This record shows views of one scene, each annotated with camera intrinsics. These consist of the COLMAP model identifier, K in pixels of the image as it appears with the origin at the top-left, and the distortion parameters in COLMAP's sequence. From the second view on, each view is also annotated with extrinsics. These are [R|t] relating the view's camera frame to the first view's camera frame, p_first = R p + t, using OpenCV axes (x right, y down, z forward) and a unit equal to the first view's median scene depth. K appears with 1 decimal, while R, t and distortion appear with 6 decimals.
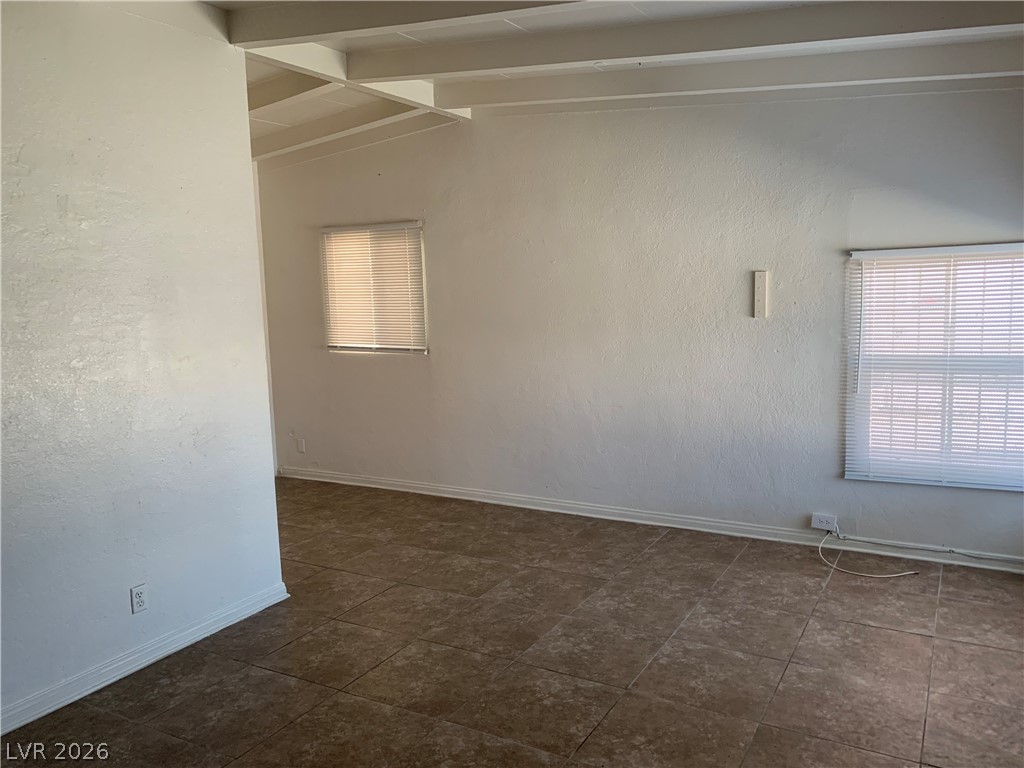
lens RADIAL K [[775.4, 0, 510.3], [0, 775.4, 386.4], [0, 0, 1]] dist [0.022605, -0.027048]
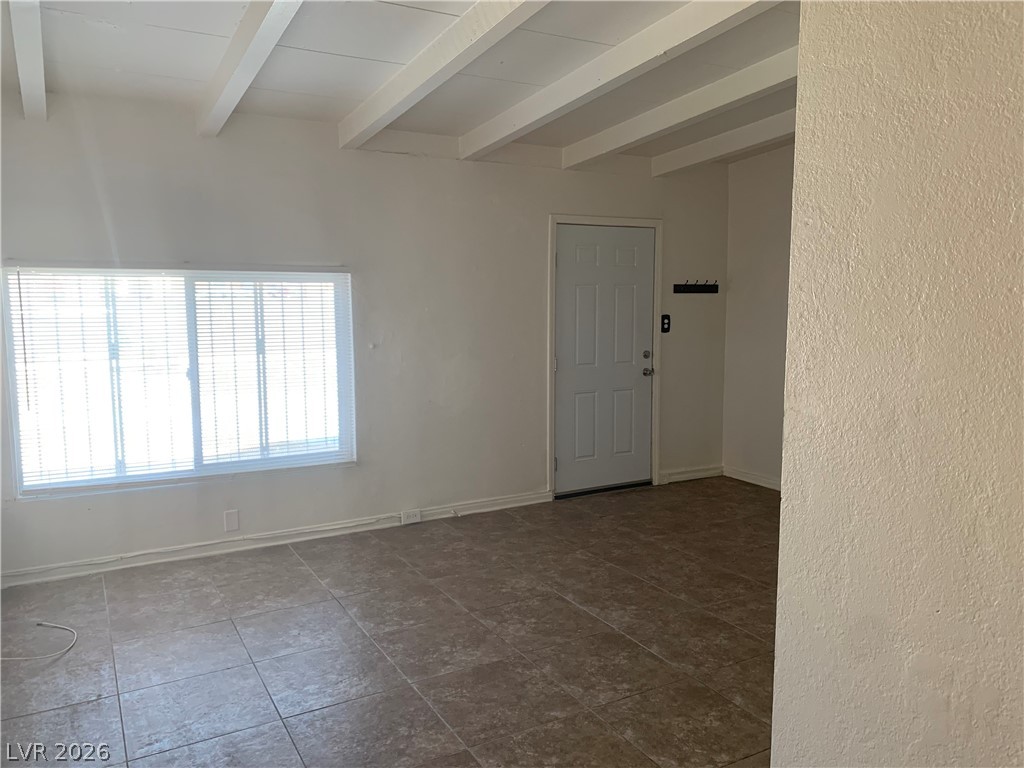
lens RADIAL K [[775.4, 0, 515.4], [0, 775.4, 383.3], [0, 0, 1]] dist [0.022605, -0.027048]
pose [[-0.865961, -0.025720, 0.499449, -0.446395], [0.090537, 0.974113, 0.207139, -0.188551], [-0.491848, 0.224593, -0.841216, 1.621779]]
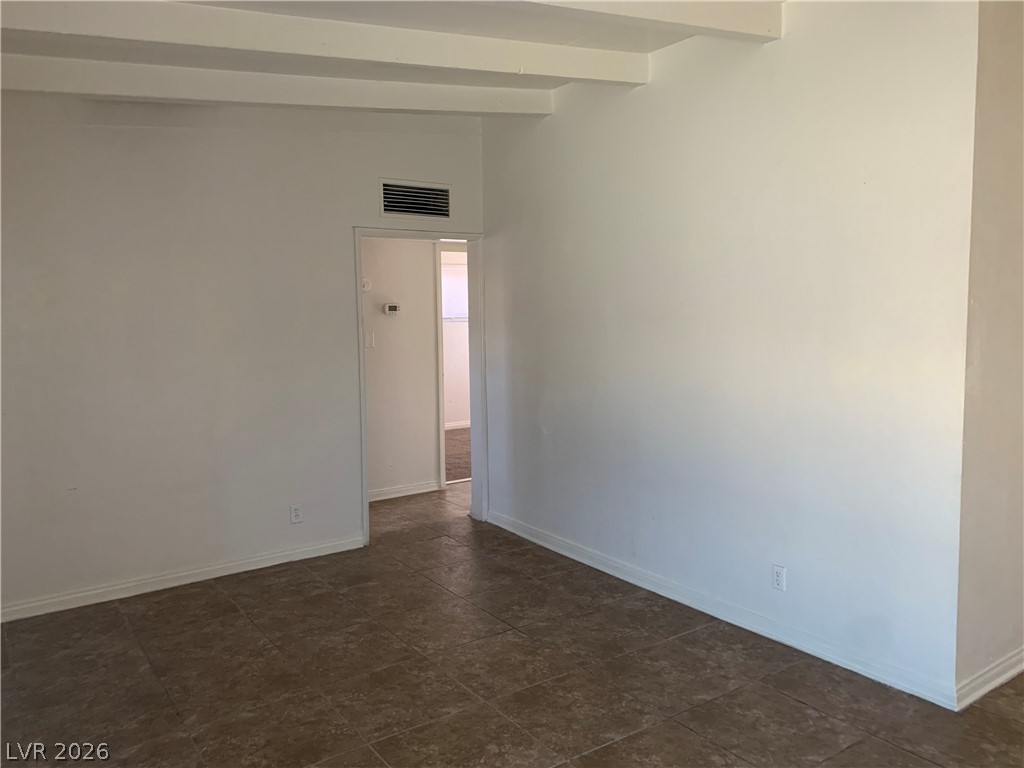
lens RADIAL K [[775.4, 0, 510.4], [0, 775.4, 378.6], [0, 0, 1]] dist [0.022605, -0.027048]
pose [[-0.419021, 0.119028, -0.900141, 0.580147], [-0.086420, 0.981641, 0.170034, -0.141507], [0.903854, 0.149038, -0.401042, 0.982133]]
